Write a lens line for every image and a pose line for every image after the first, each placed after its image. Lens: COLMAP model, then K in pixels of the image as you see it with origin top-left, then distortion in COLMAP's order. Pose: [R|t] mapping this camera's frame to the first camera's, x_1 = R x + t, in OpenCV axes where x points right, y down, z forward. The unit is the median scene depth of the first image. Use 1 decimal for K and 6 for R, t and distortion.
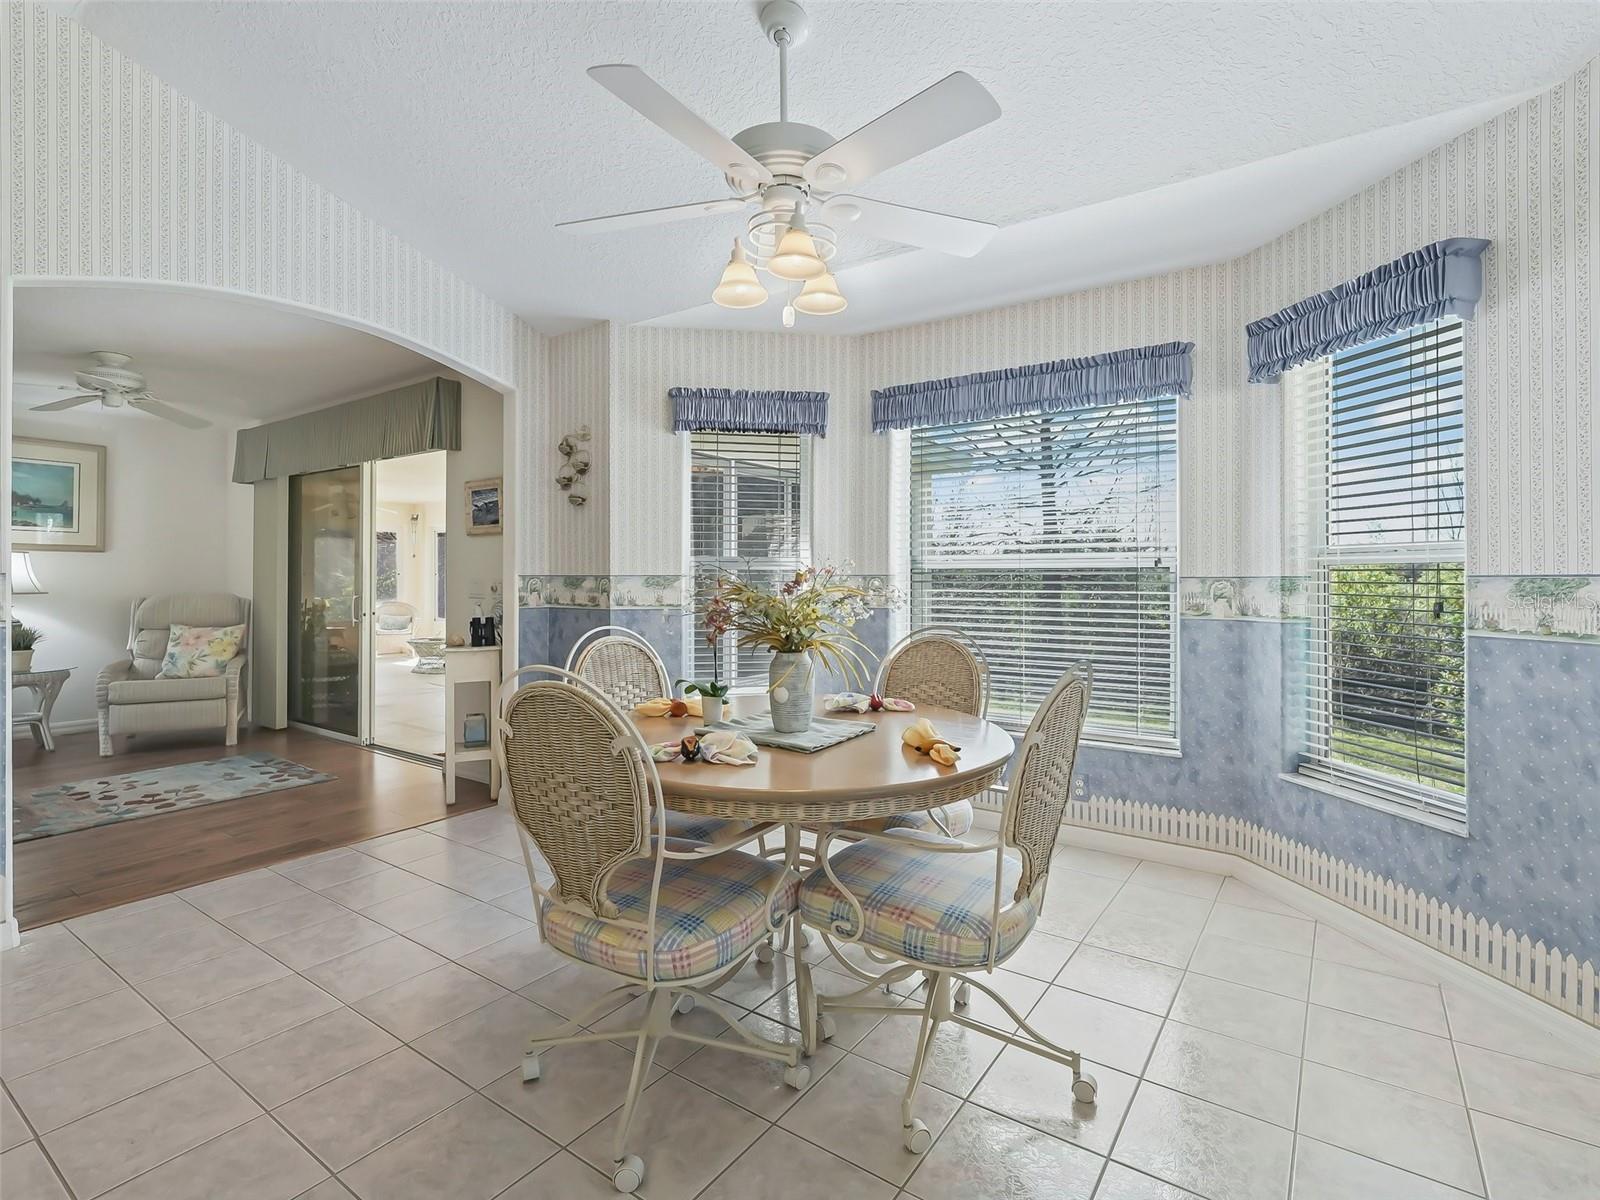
lens RADIAL K [[776.2, 0, 802.0], [0, 776.2, 583.5], [0, 0, 1]] dist [0.001451, -0.000514]
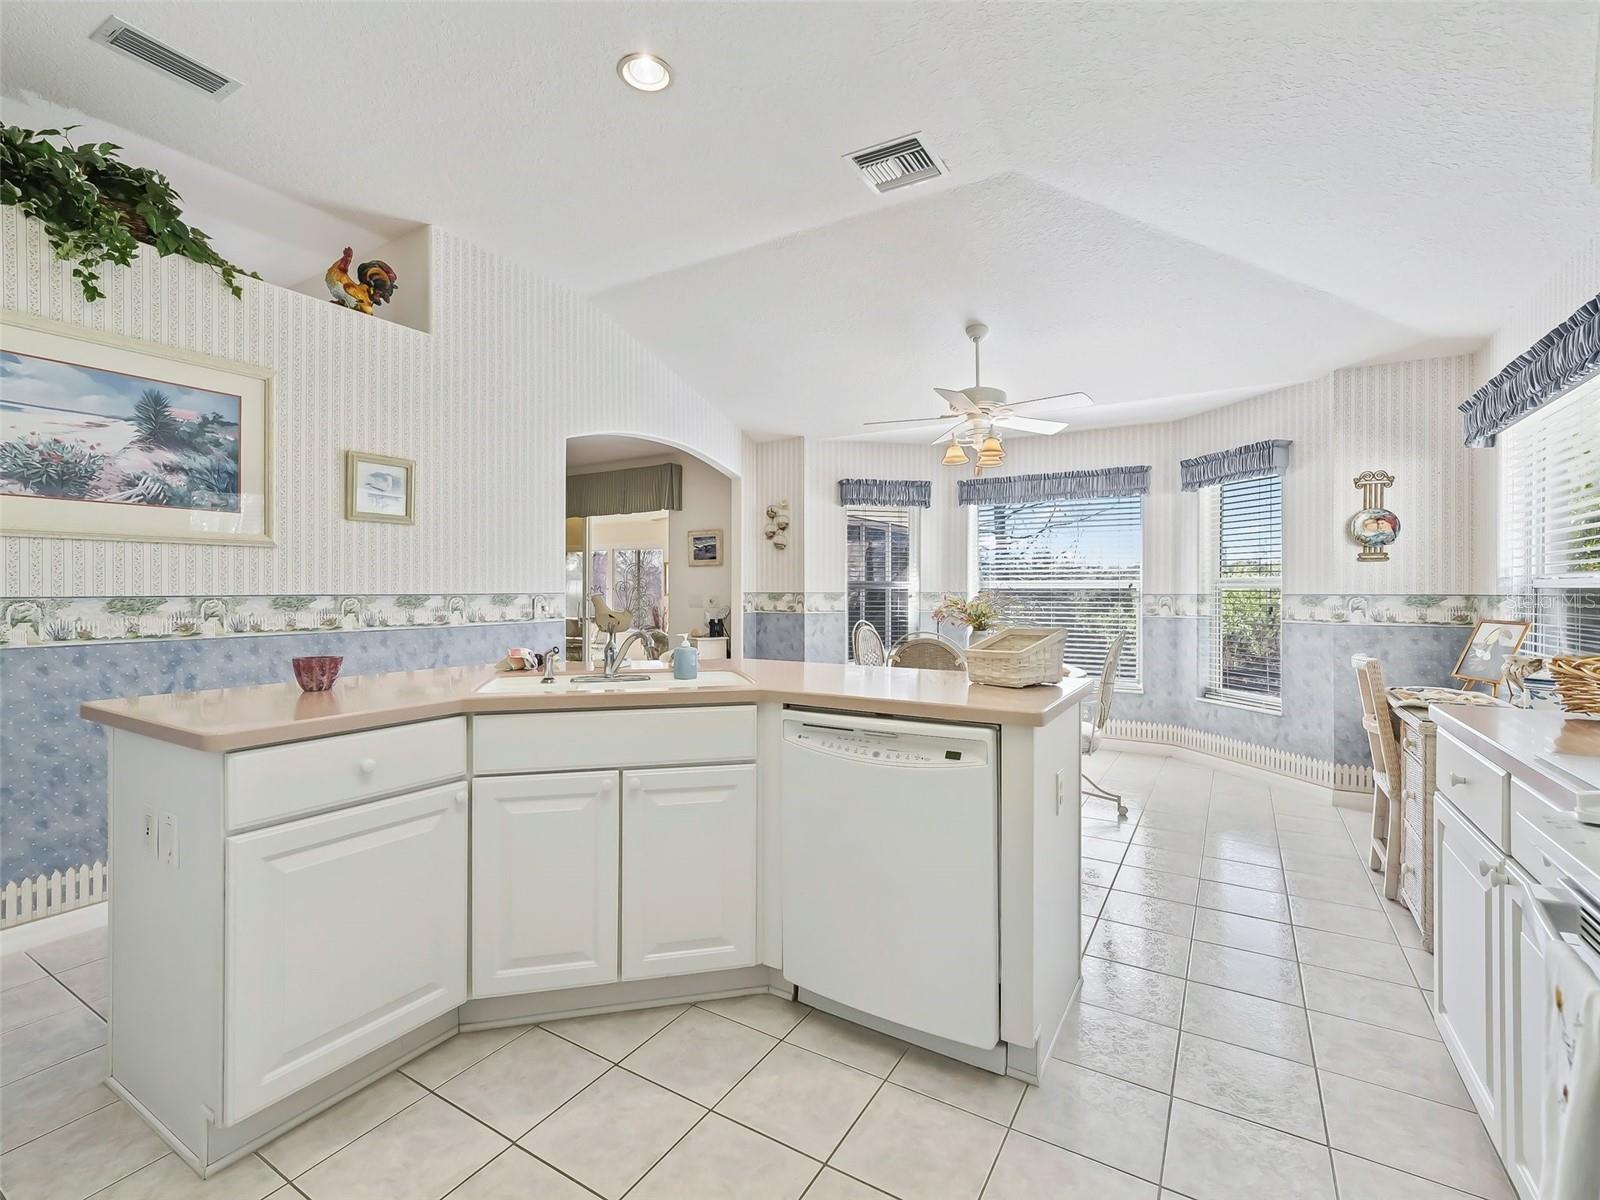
lens RADIAL K [[753.6, 0, 797.4], [0, 753.6, 603.6], [0, 0, 1]] dist [0.002928, 0.000338]
pose [[0.996436, -0.000951, 0.084347, -0.420751], [0.000066, 0.999945, 0.010498, -0.004458], [-0.084353, -0.010455, 0.996381, -0.619993]]
